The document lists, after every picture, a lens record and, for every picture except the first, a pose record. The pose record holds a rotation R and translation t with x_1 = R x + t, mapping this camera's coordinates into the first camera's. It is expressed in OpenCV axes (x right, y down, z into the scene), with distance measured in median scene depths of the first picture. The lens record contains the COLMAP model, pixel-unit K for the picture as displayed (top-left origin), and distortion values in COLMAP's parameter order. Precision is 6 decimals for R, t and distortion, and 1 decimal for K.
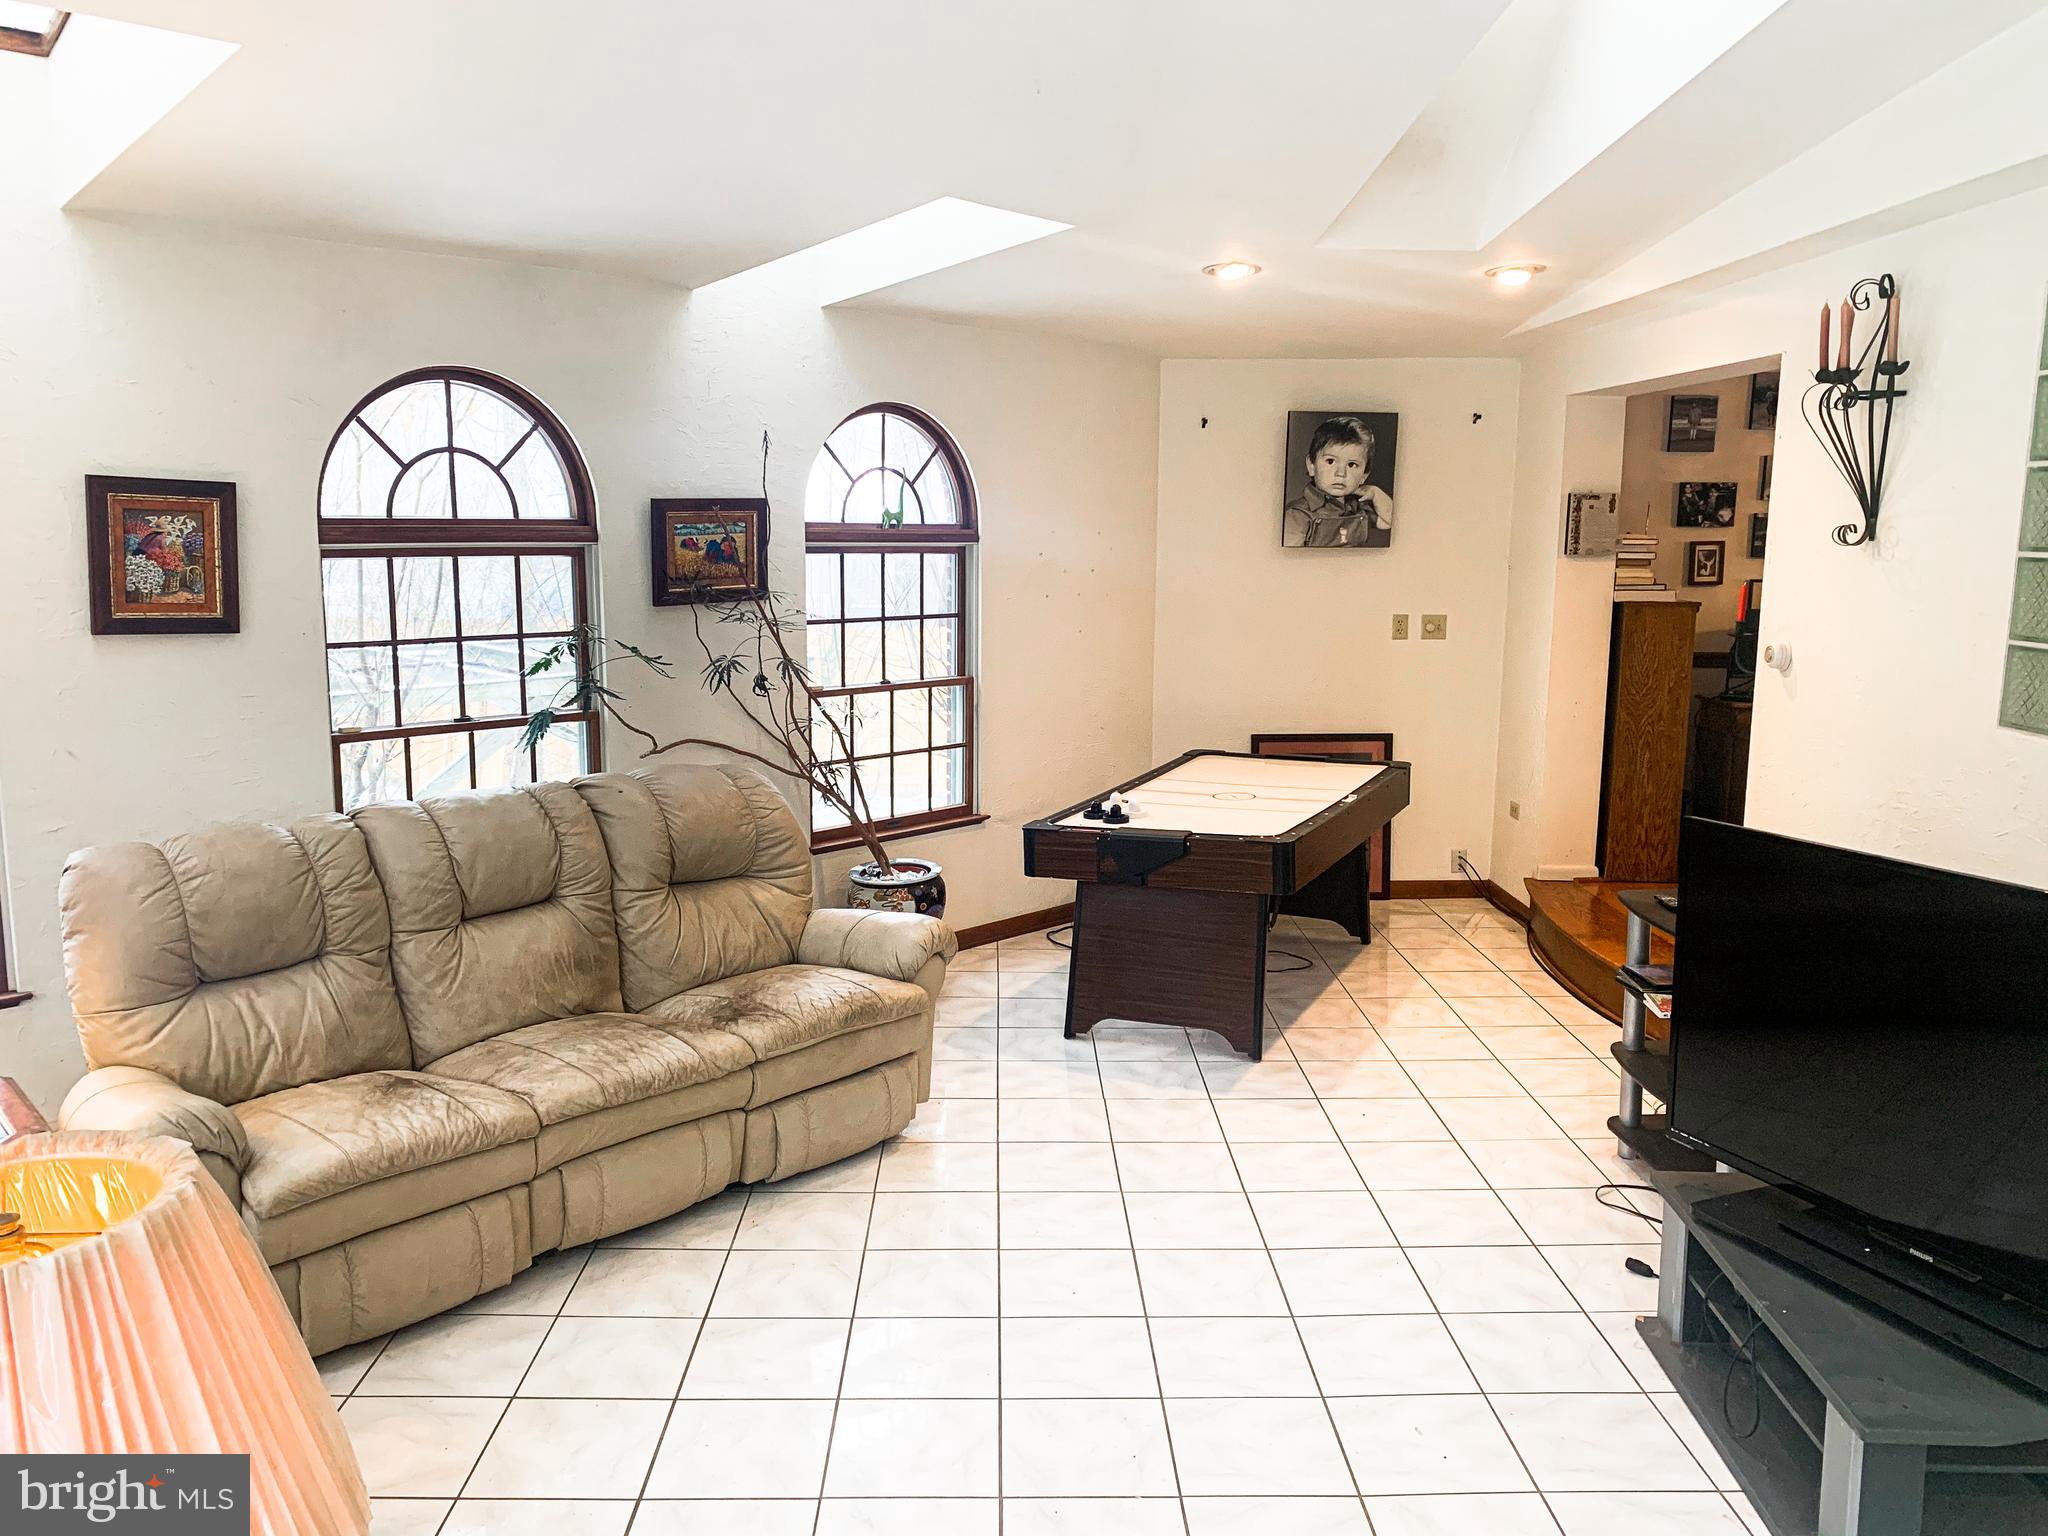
lens RADIAL K [[1487.1, 0, 1024.0], [0, 1487.1, 768.0], [0, 0, 1]] dist [0.029109, -0.116612]
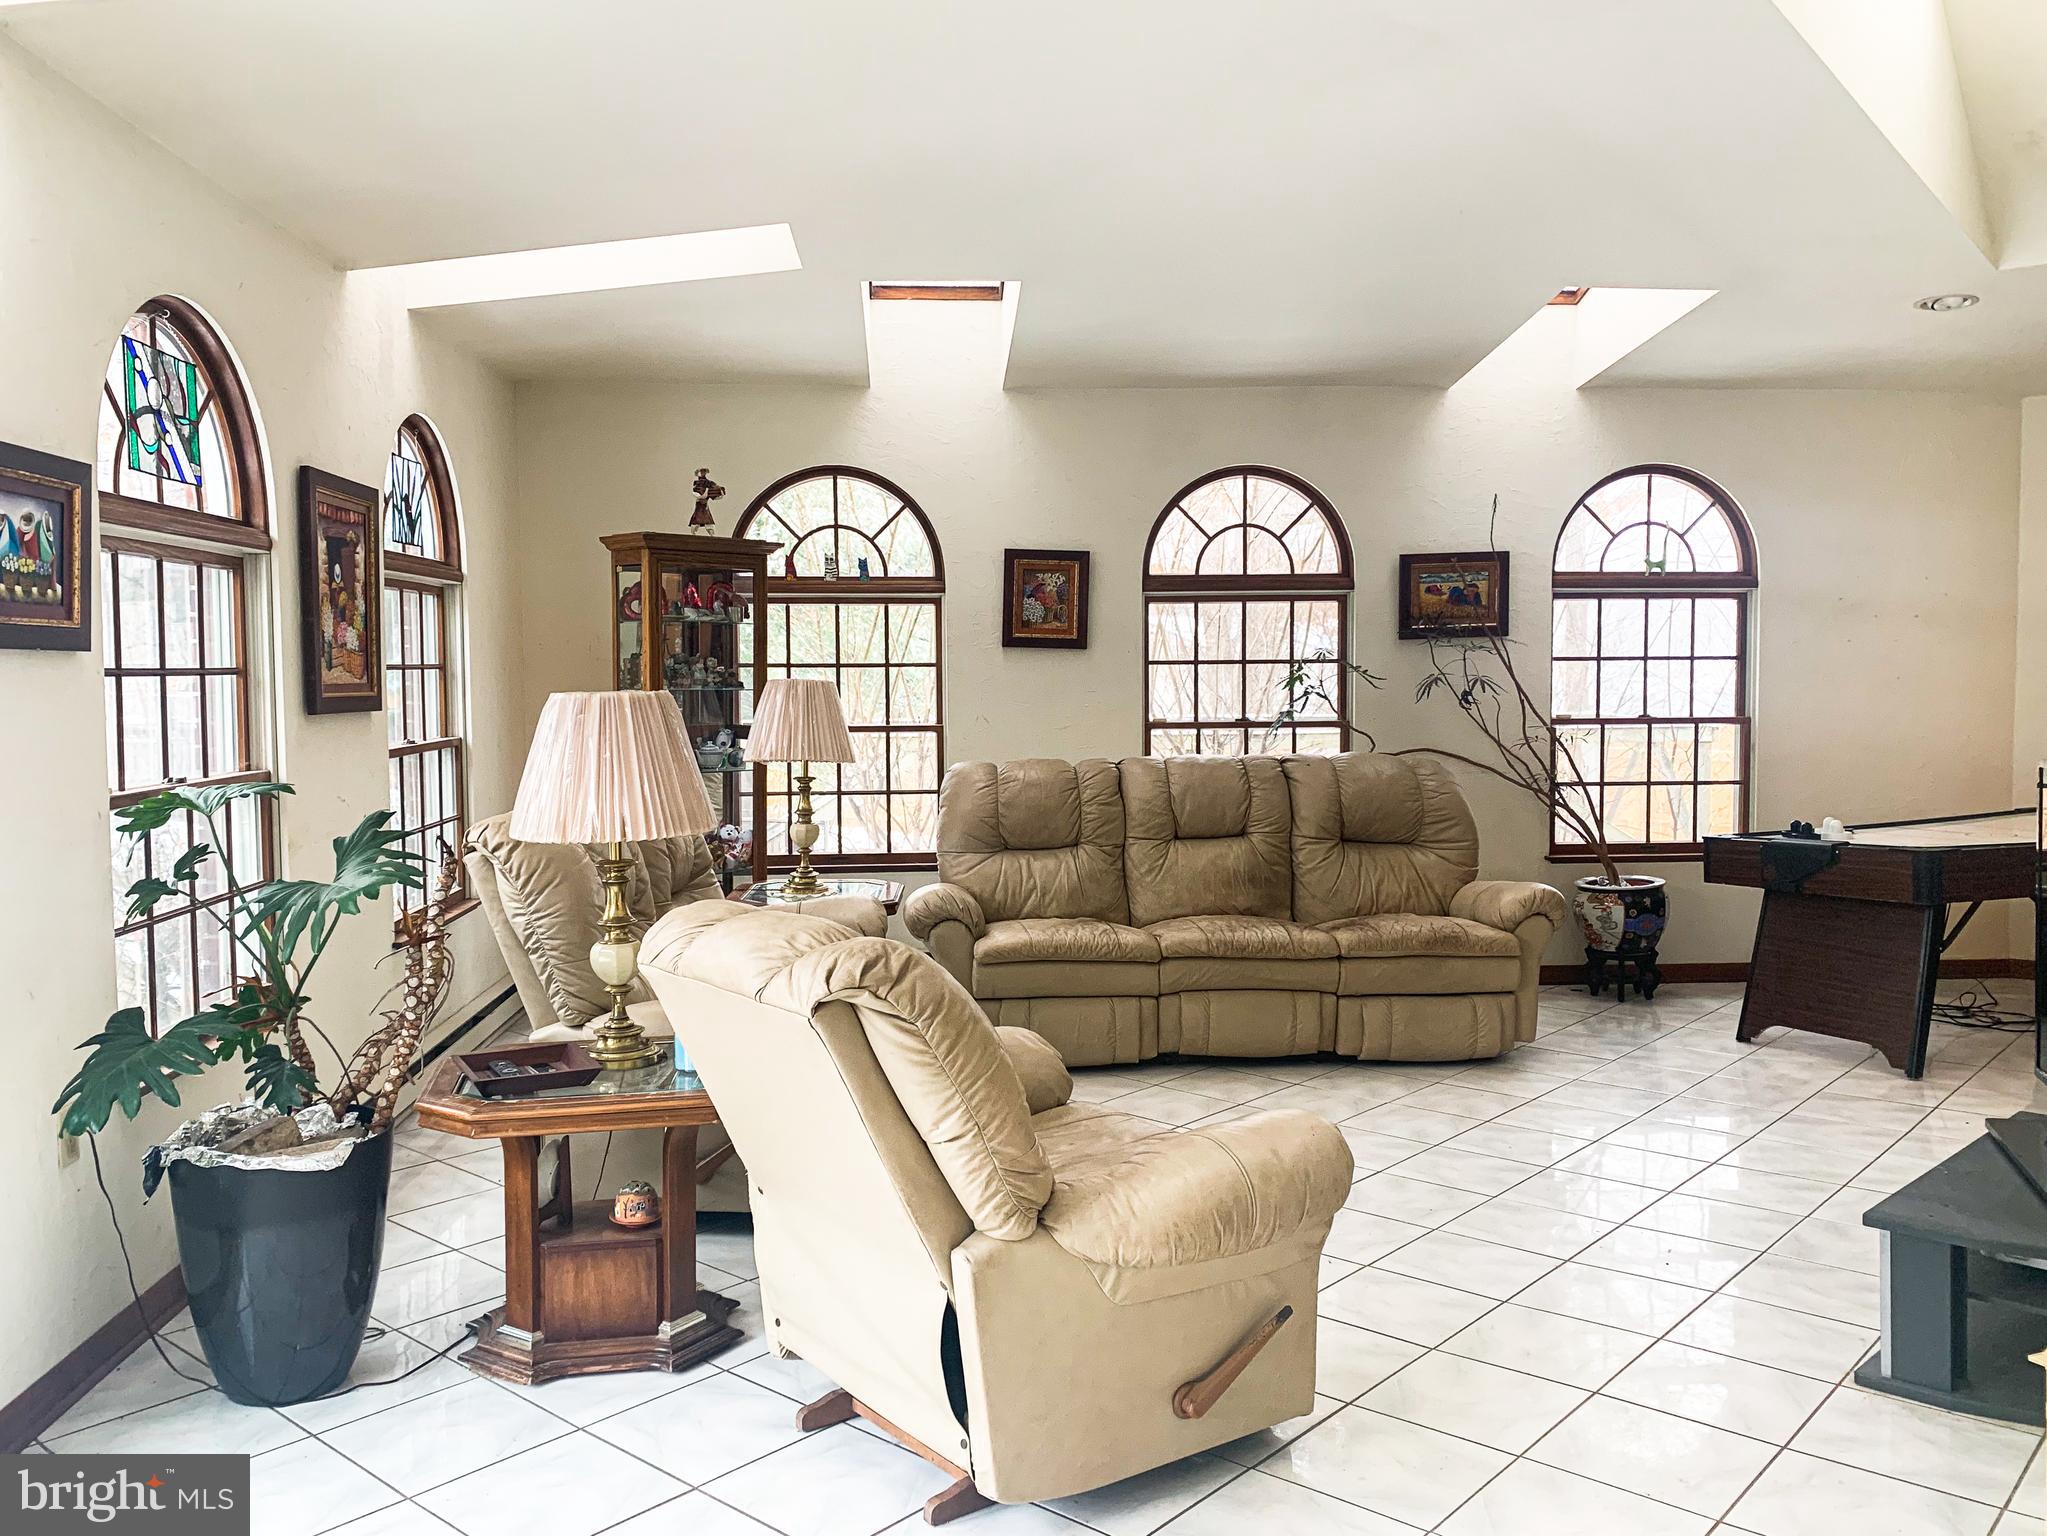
lens RADIAL K [[1590.7, 0, 1022.2], [0, 1590.7, 760.4], [0, 0, 1]] dist [0.012375, -0.006084]
pose [[0.722540, 0.021941, -0.690981, 0.505105], [-0.094522, 0.993245, -0.067300, 0.126410], [0.684837, 0.113940, 0.719733, -0.192987]]
